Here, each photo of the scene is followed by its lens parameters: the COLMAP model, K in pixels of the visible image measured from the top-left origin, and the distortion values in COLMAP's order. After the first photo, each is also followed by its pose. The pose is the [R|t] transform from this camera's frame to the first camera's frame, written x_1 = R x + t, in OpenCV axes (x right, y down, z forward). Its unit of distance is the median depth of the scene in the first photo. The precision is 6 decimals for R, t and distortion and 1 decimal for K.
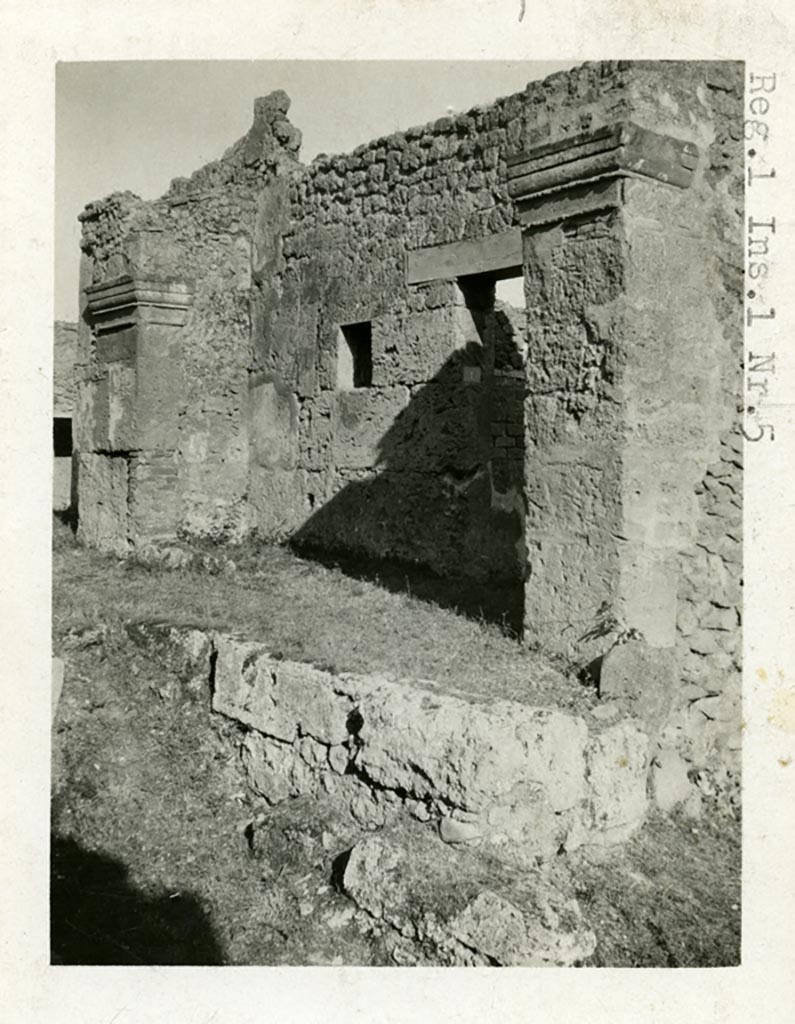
lens RADIAL K [[1186.4, 0, 426.8], [0, 1186.4, 494.5], [0, 0, 1]] dist [0.003612, 0.000000]
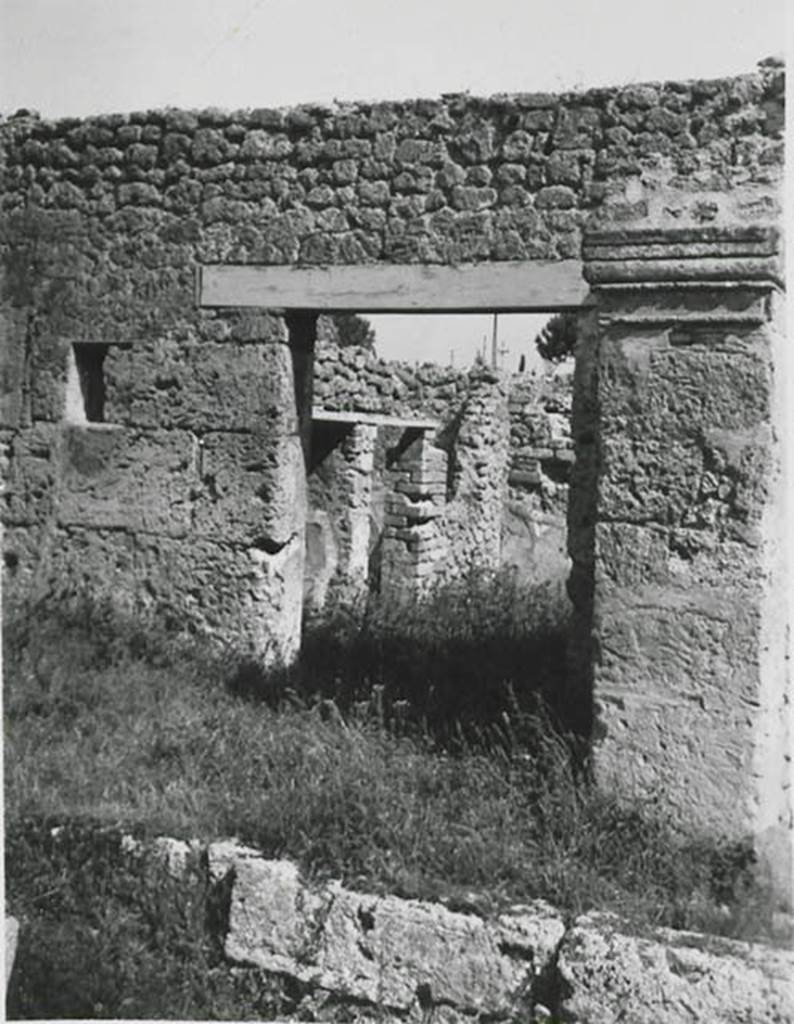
lens RADIAL K [[1303.1, 0, 374.6], [0, 1303.1, 415.5], [0, 0, 1]] dist [0.006863, 0.000000]
pose [[0.892121, 0.027416, 0.450964, -0.309587], [-0.020450, 0.999585, -0.020312, -0.088990], [-0.451334, 0.008899, 0.892311, 0.168065]]
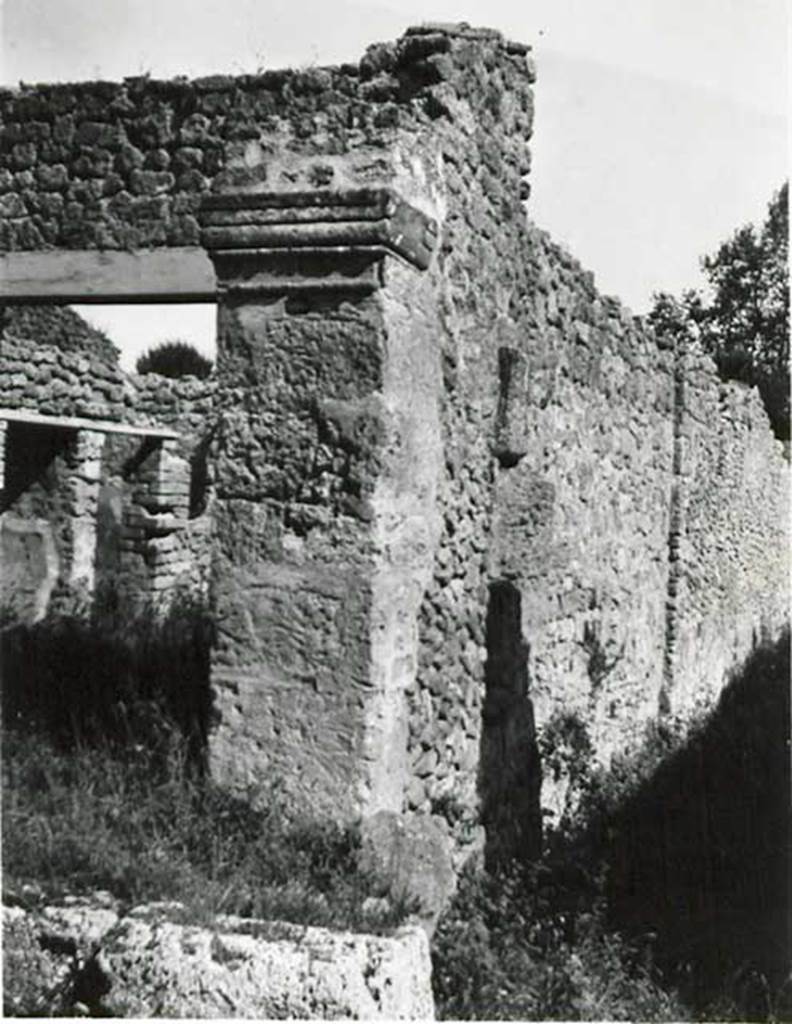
lens RADIAL K [[1290.7, 0, 337.2], [0, 1290.7, 431.0], [0, 0, 1]] dist [0.015799, 0.000000]
pose [[0.850844, 0.037843, 0.524054, -0.199519], [-0.018063, 0.998920, -0.042808, -0.060802], [-0.525108, 0.026957, 0.850608, 0.145167]]
